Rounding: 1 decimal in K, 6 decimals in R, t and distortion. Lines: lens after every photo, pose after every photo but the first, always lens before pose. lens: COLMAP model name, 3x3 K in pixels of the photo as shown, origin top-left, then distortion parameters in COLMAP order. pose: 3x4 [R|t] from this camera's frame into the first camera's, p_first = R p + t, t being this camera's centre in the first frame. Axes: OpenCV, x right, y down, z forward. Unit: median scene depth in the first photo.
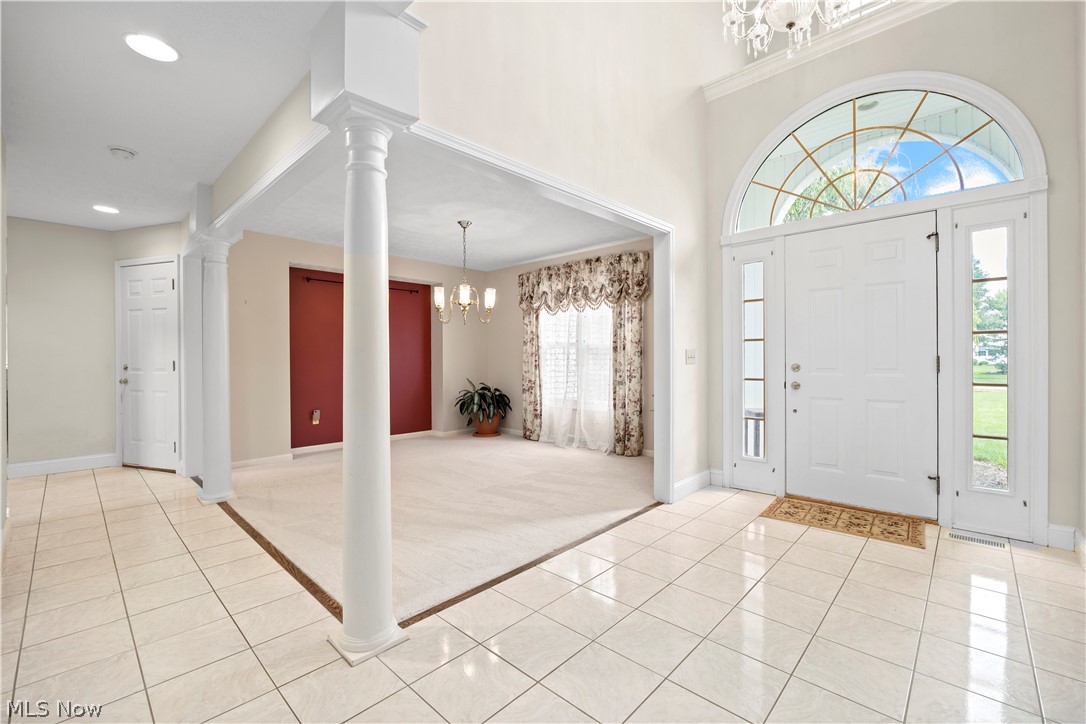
lens RADIAL K [[462.9, 0, 537.6], [0, 462.9, 360.3], [0, 0, 1]] dist [-0.013467, 0.001381]
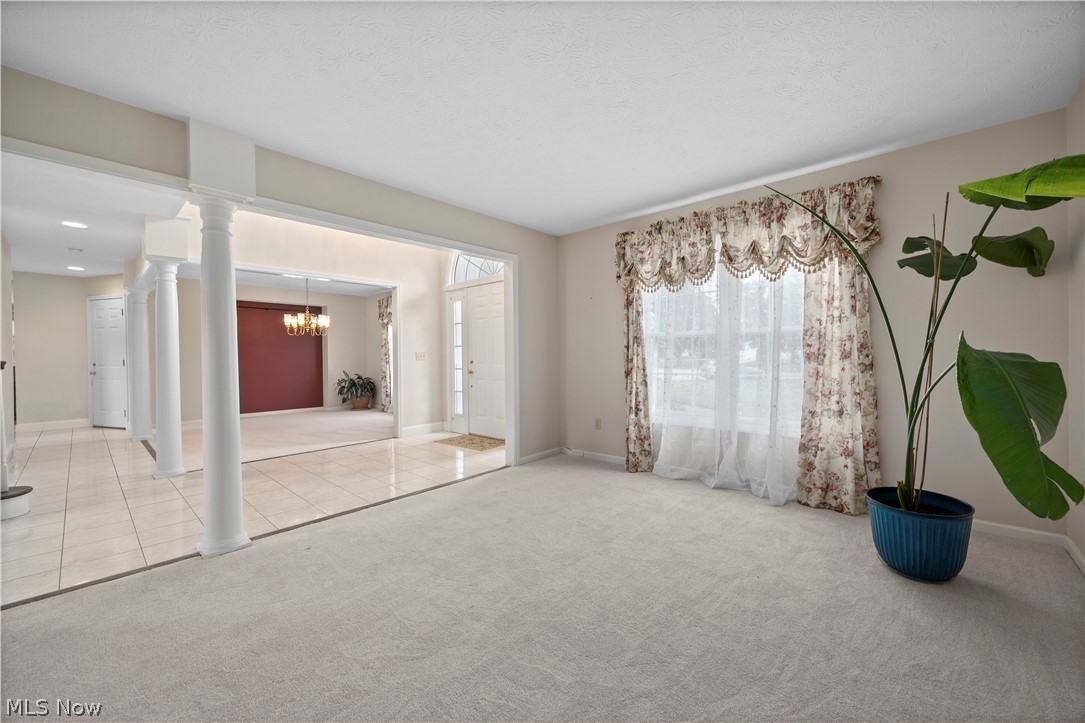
lens RADIAL K [[428.9, 0, 540.0], [0, 428.9, 360.8], [0, 0, 1]] dist [0.001960, 0.000320]
pose [[0.999823, -0.004675, 0.018247, 0.560602], [0.004518, 0.999953, 0.008630, -0.001758], [-0.018287, -0.008546, 0.999796, -0.467282]]
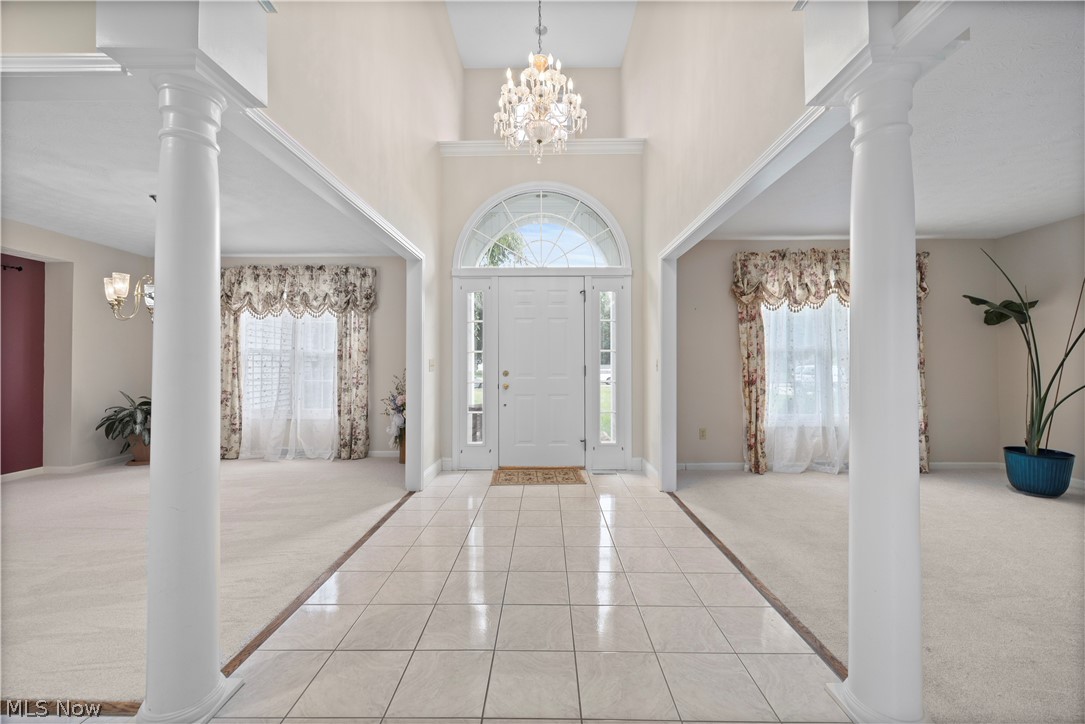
lens RADIAL K [[428.9, 0, 537.4], [0, 428.9, 360.7], [0, 0, 1]] dist [0.001960, 0.000320]
pose [[0.728200, 0.011849, 0.685262, -0.174768], [0.000081, 0.999849, -0.017374, -0.000079], [-0.685364, 0.012707, 0.728089, 0.002501]]
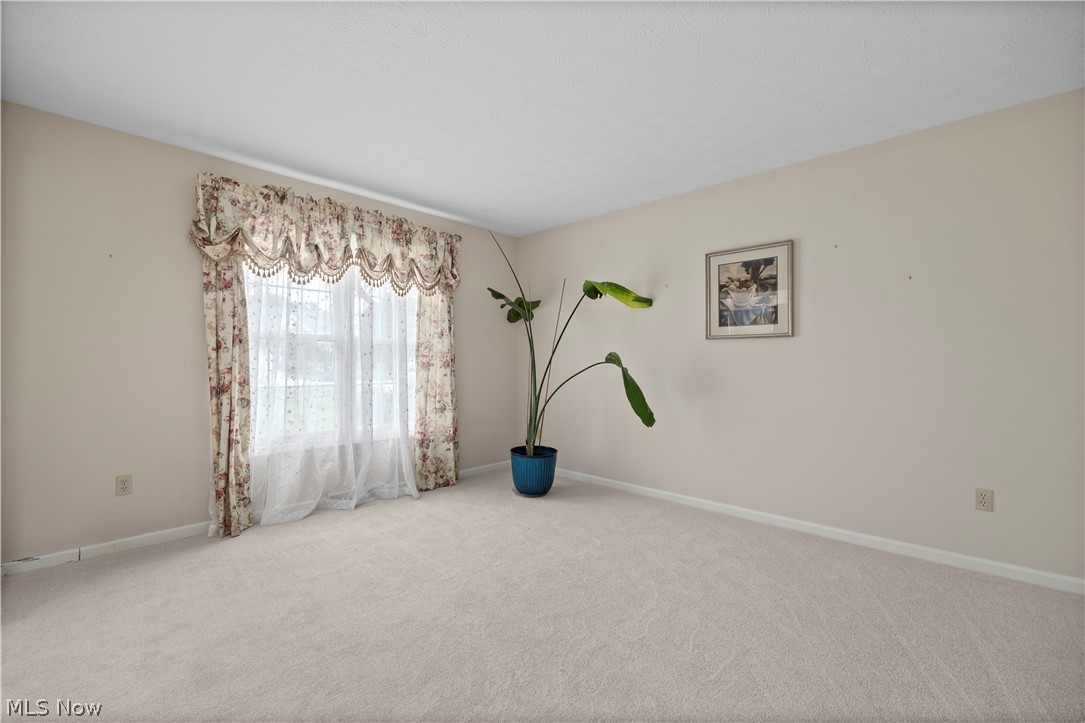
lens RADIAL K [[462.4, 0, 548.4], [0, 462.4, 359.5], [0, 0, 1]] dist [-0.013467, 0.001381]
pose [[-0.007908, 0.012980, 0.999884, 0.164101], [0.000009, 0.999916, -0.012981, -0.000454], [-0.999969, -0.000094, -0.007908, -0.063214]]
